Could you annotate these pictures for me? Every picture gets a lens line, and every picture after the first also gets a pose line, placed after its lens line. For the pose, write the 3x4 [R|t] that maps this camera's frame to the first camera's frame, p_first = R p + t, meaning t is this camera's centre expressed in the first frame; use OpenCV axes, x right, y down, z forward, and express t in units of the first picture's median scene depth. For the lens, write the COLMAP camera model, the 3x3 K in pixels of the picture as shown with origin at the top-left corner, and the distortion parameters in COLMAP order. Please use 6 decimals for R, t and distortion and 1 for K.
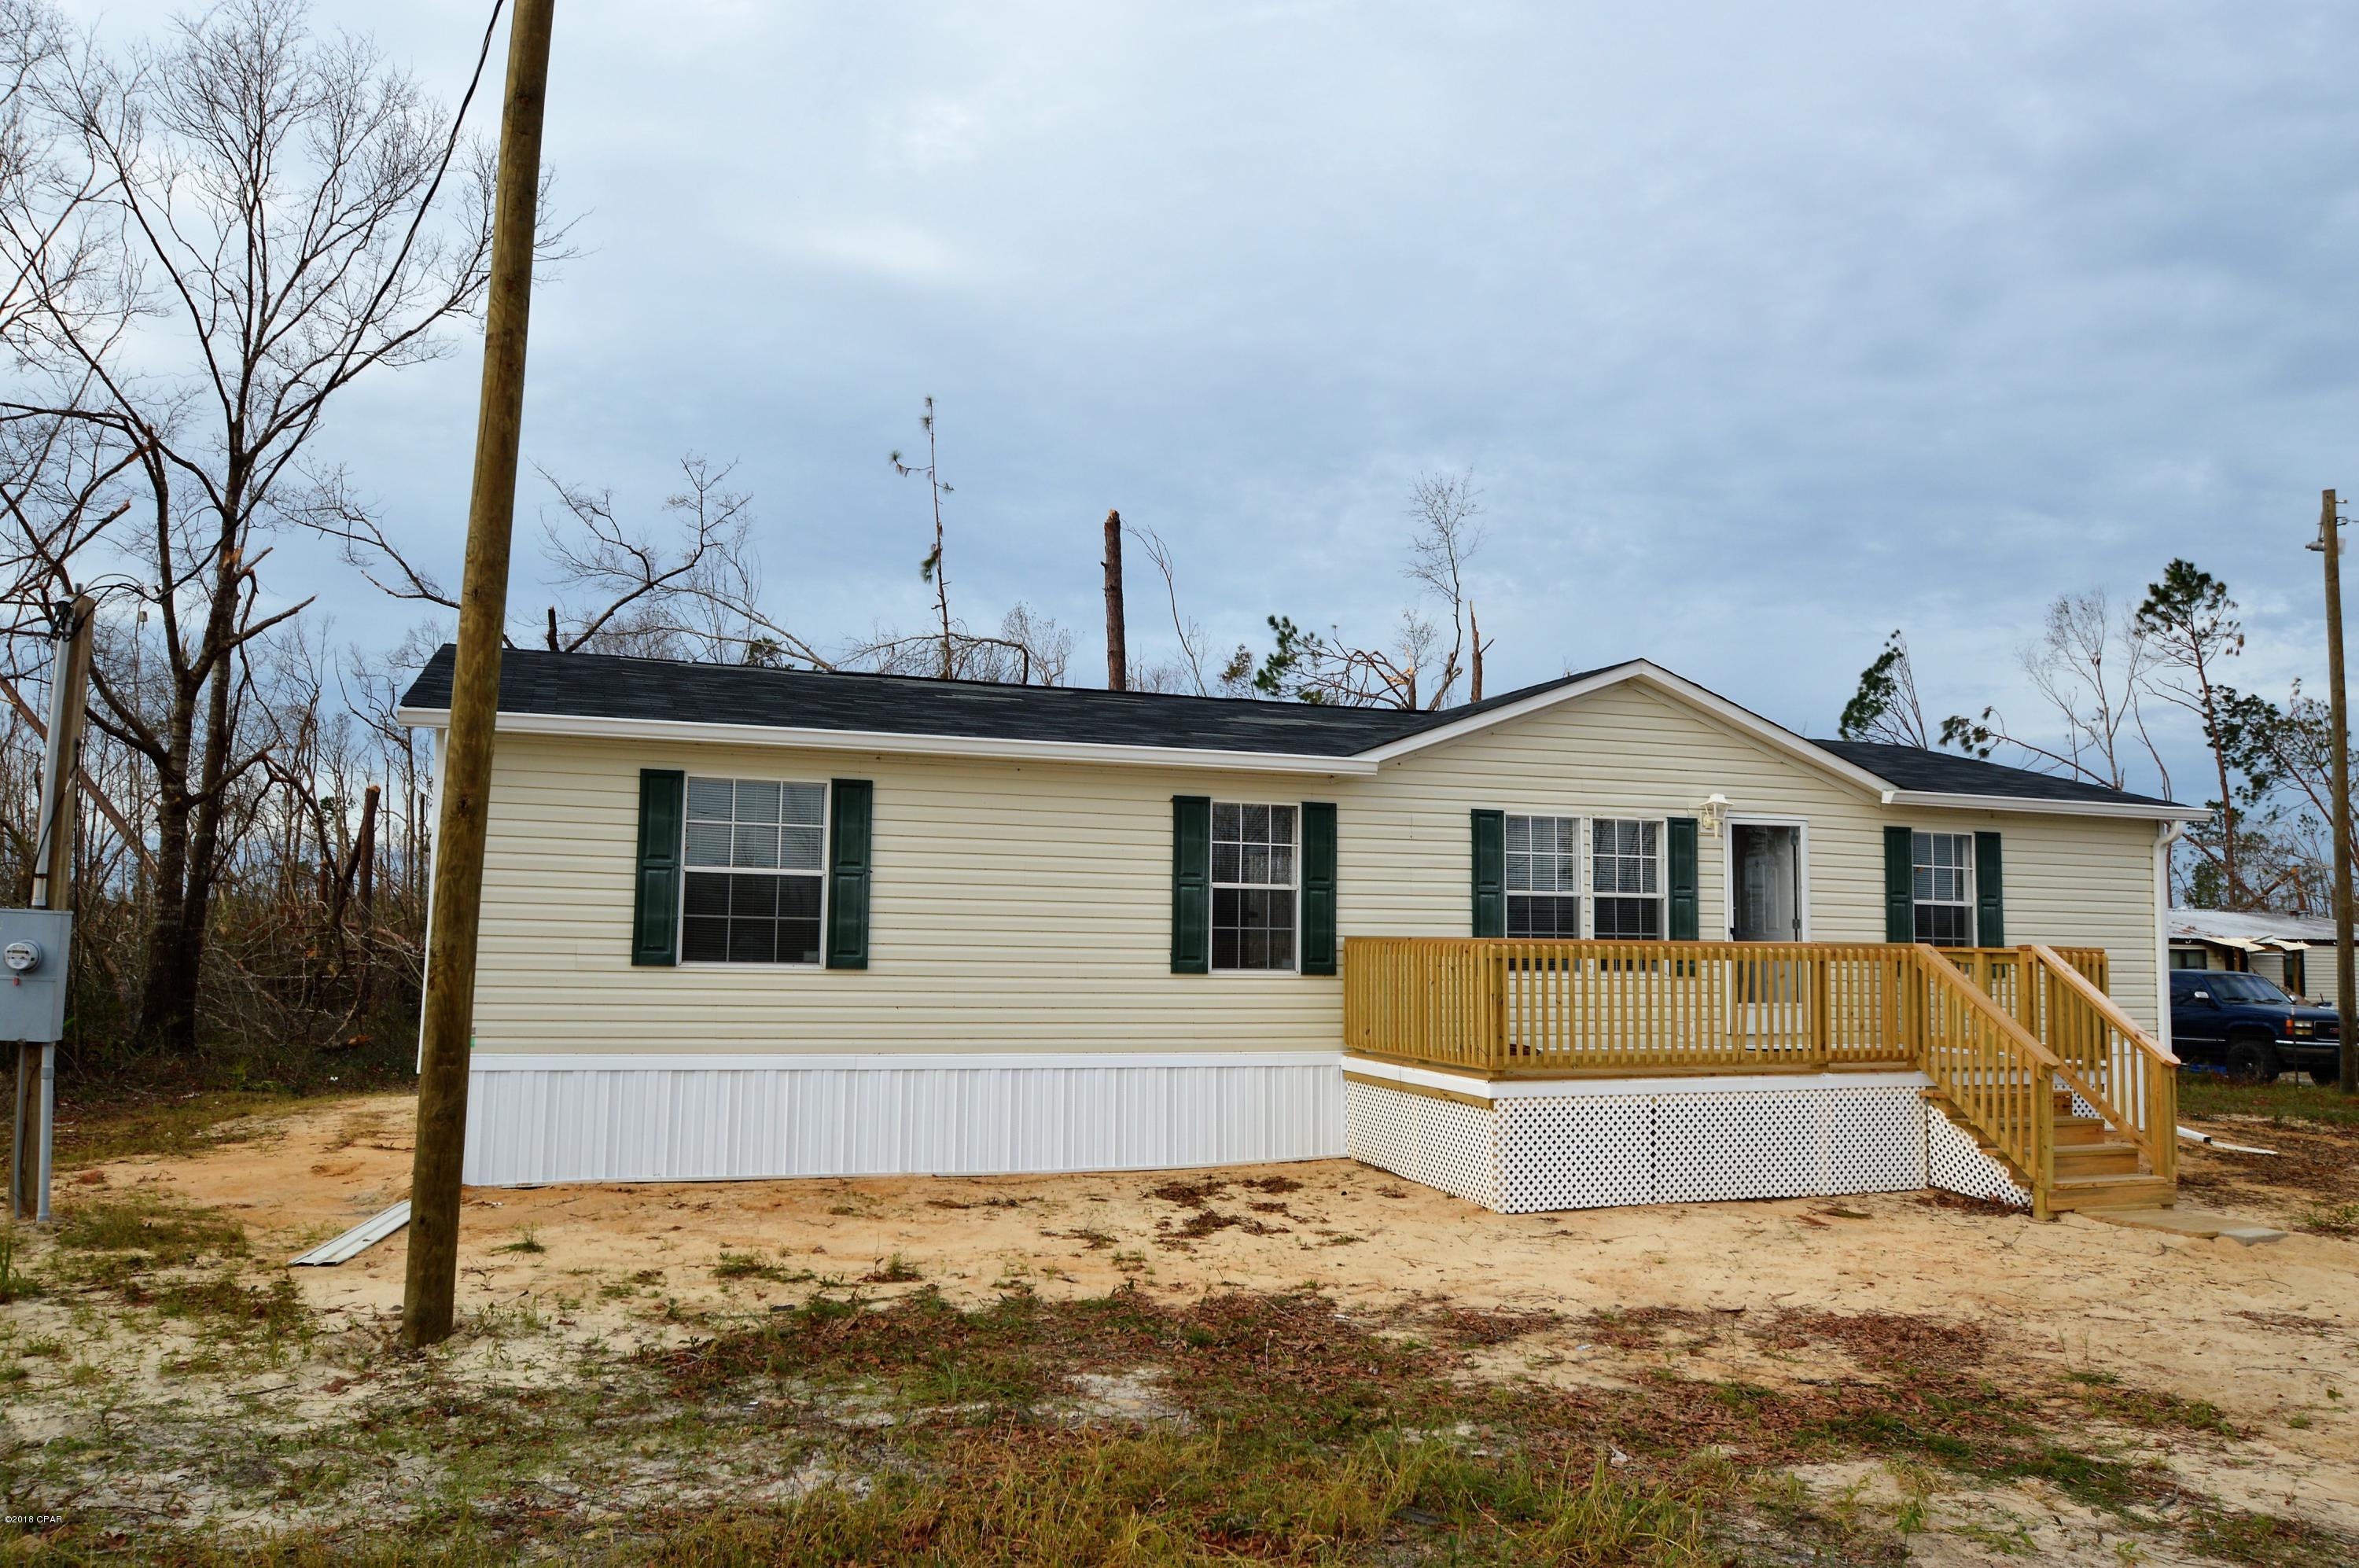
lens RADIAL K [[1762.6, 0, 1152.6], [0, 1762.6, 787.0], [0, 0, 1]] dist [-0.062847, 0.031725]
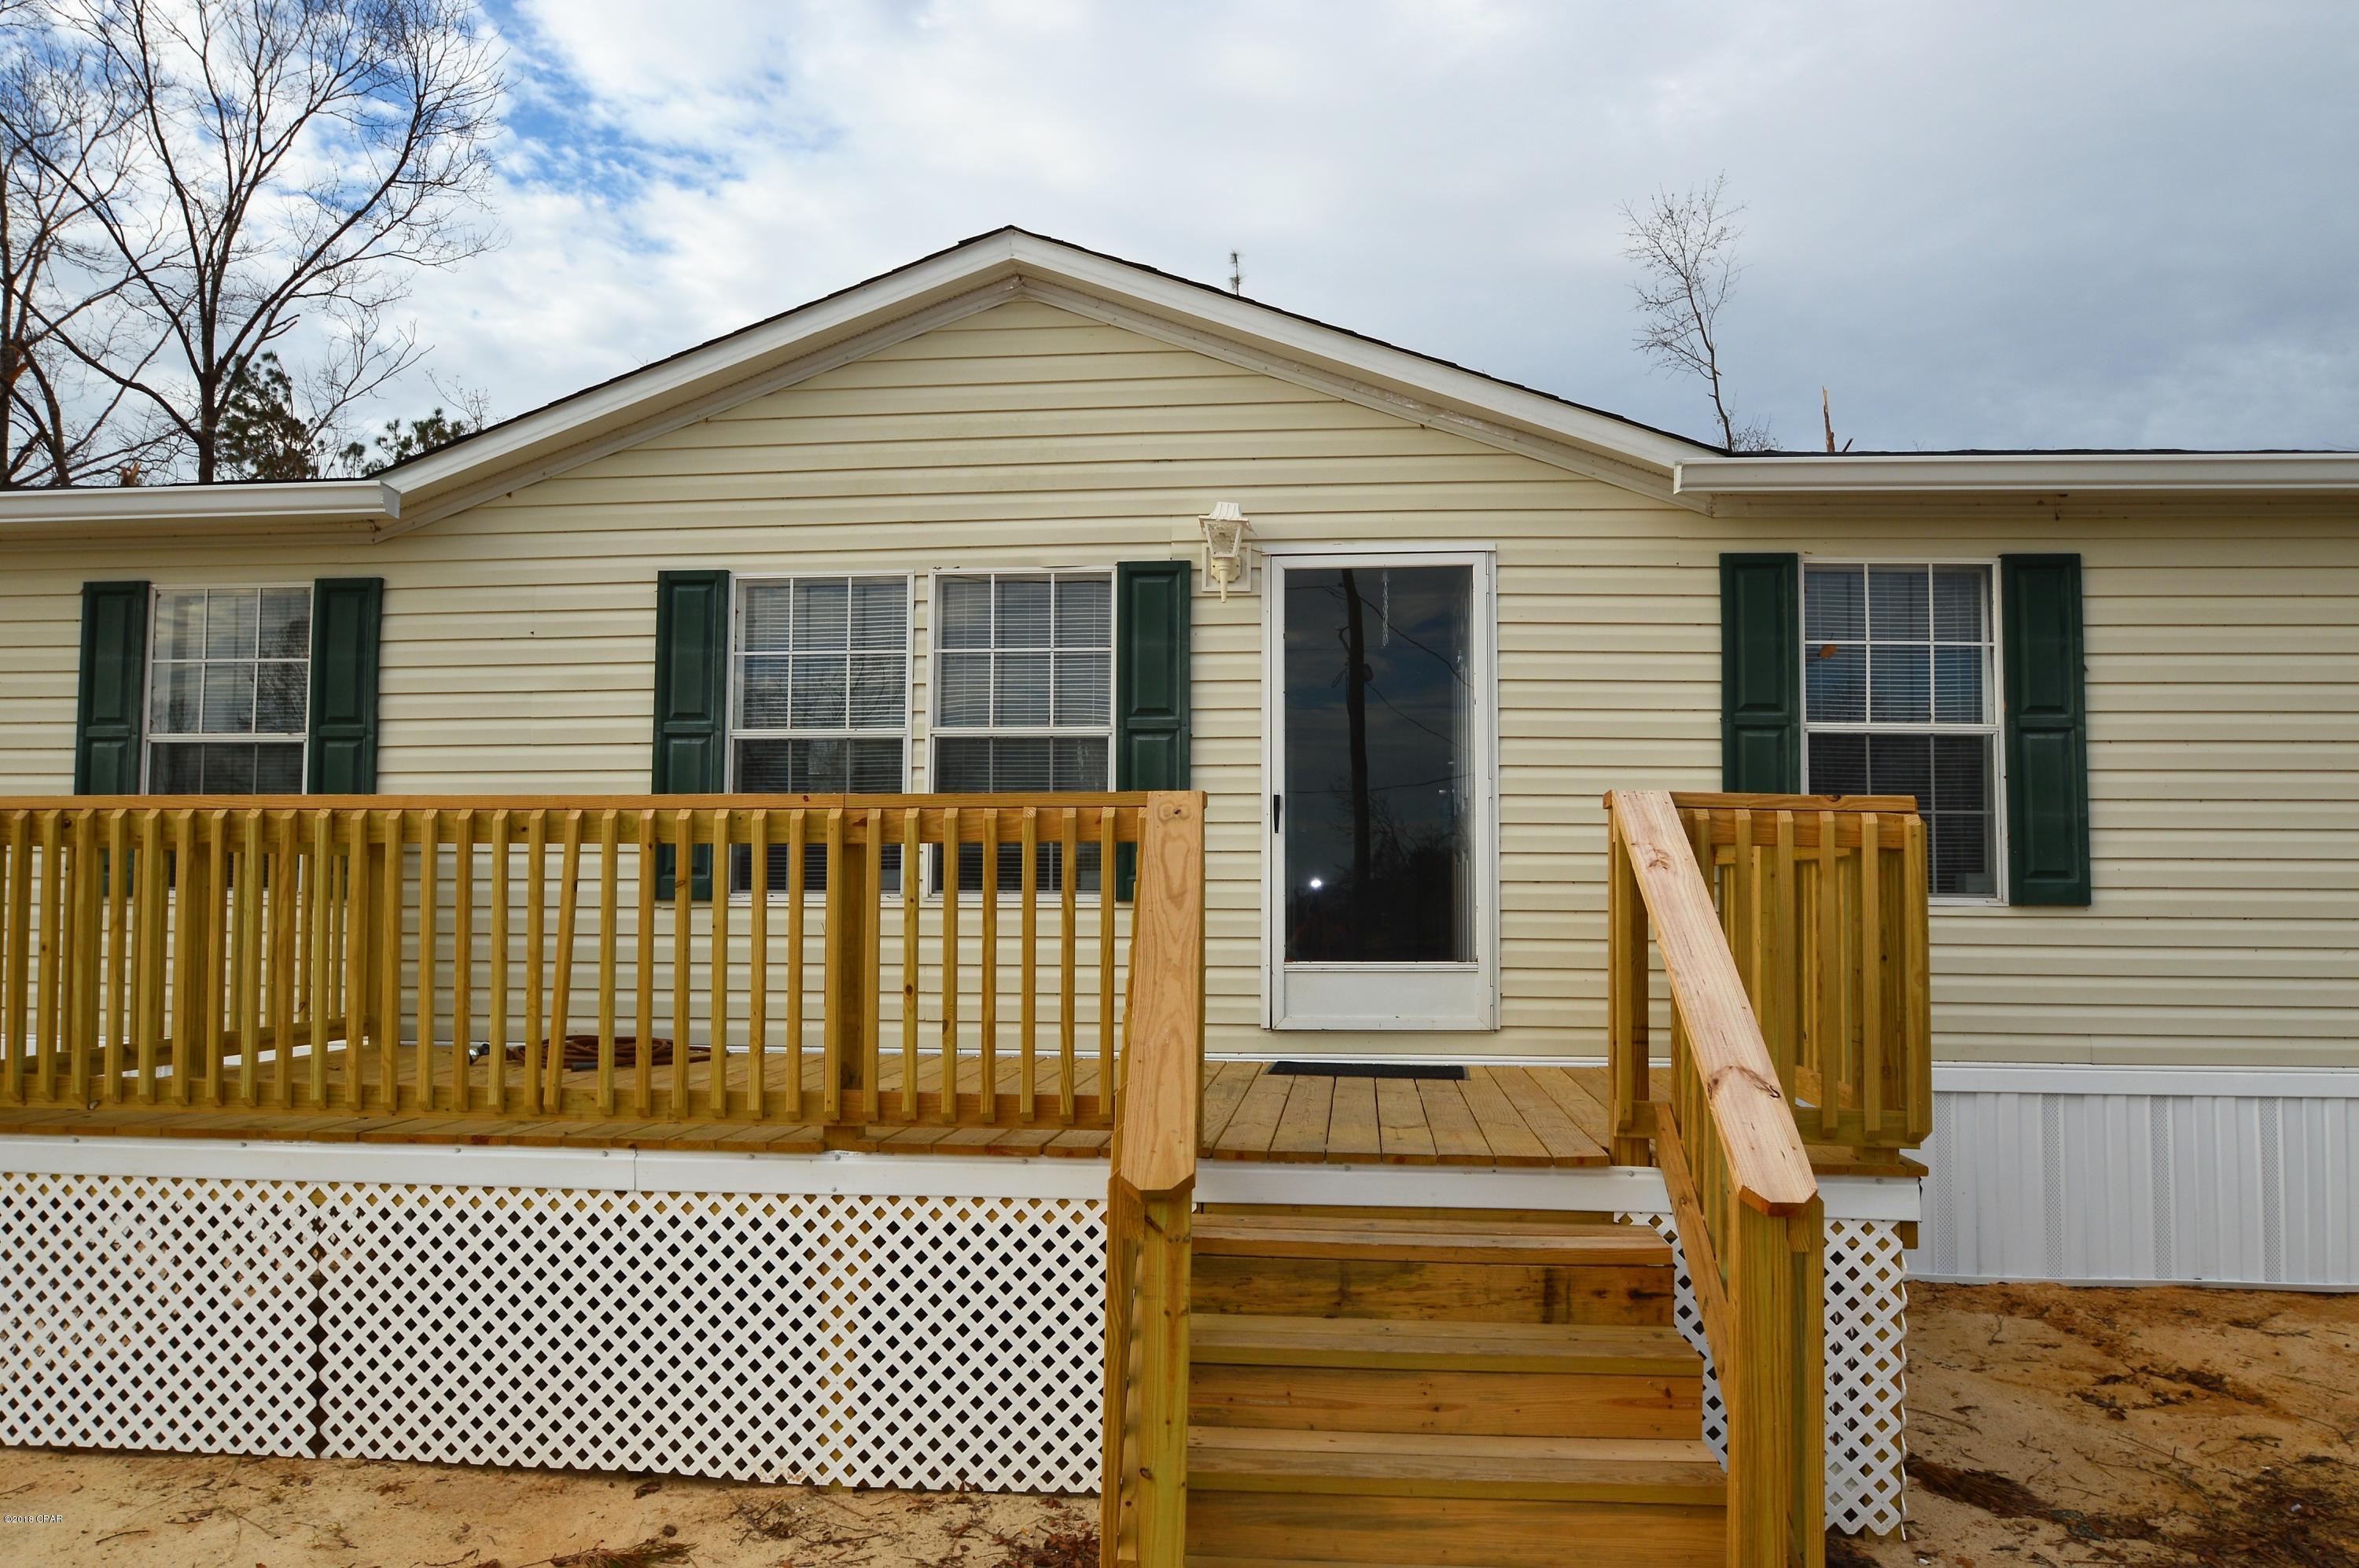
lens RADIAL K [[1710.5, 0, 1168.3], [0, 1710.5, 799.1], [0, 0, 1]] dist [-0.051436, 0.019069]
pose [[0.904316, -0.034371, -0.425478, 0.521858], [0.046852, 0.998723, 0.018901, 0.075658], [0.424285, -0.037027, 0.904771, 0.616940]]
